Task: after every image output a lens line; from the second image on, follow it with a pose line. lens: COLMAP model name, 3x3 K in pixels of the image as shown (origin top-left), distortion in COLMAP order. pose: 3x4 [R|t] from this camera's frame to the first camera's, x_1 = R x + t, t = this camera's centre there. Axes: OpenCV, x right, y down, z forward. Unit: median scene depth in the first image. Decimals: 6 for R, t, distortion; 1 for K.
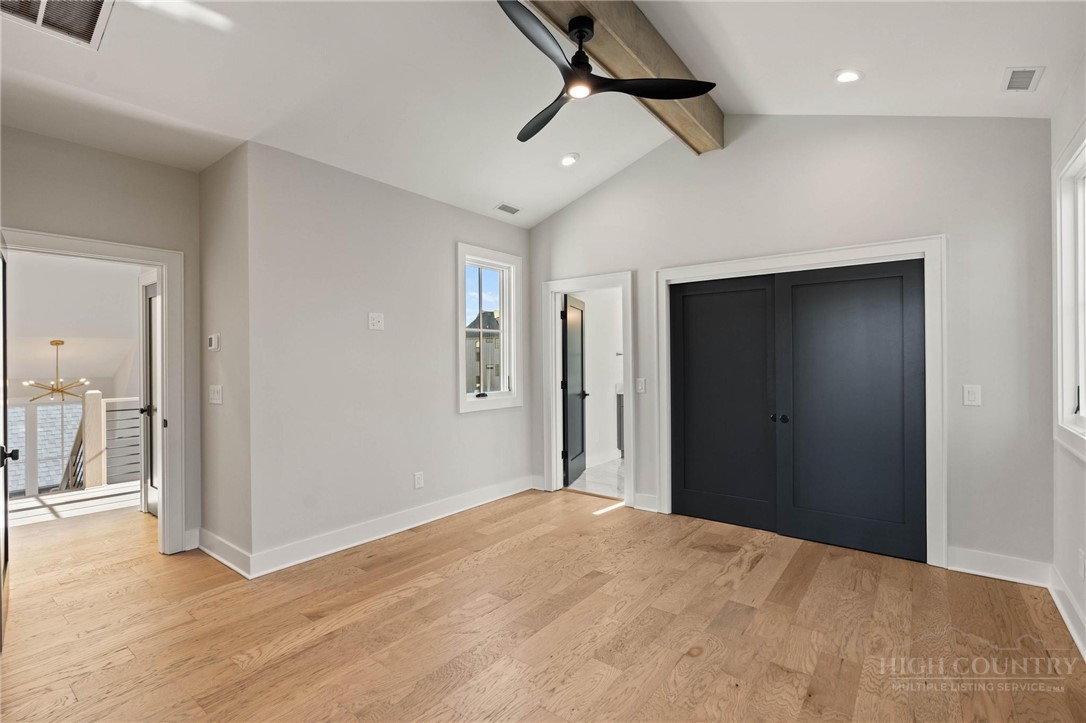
lens RADIAL K [[499.4, 0, 539.0], [0, 499.4, 363.5], [0, 0, 1]] dist [-0.006398, -0.001148]
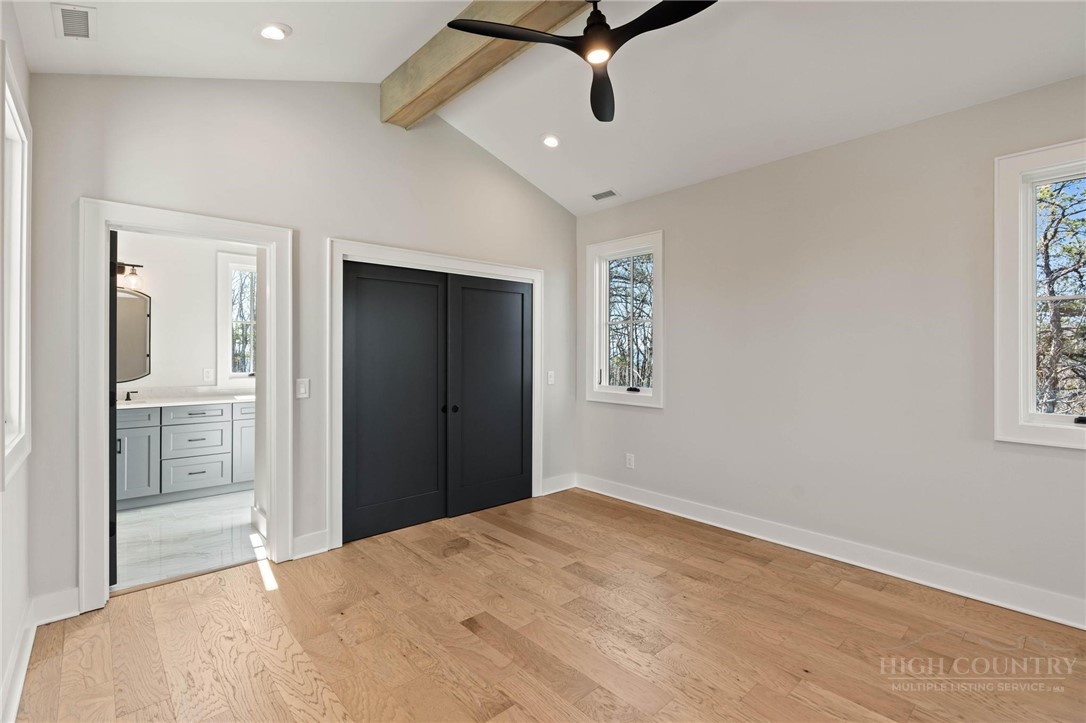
lens RADIAL K [[499.4, 0, 540.8], [0, 499.4, 353.0], [0, 0, 1]] dist [-0.006398, -0.001148]
pose [[0.170589, 0.004537, 0.985332, -0.589771], [0.001870, 0.999986, -0.004928, -0.004768], [-0.985341, 0.002683, 0.170578, 0.679002]]
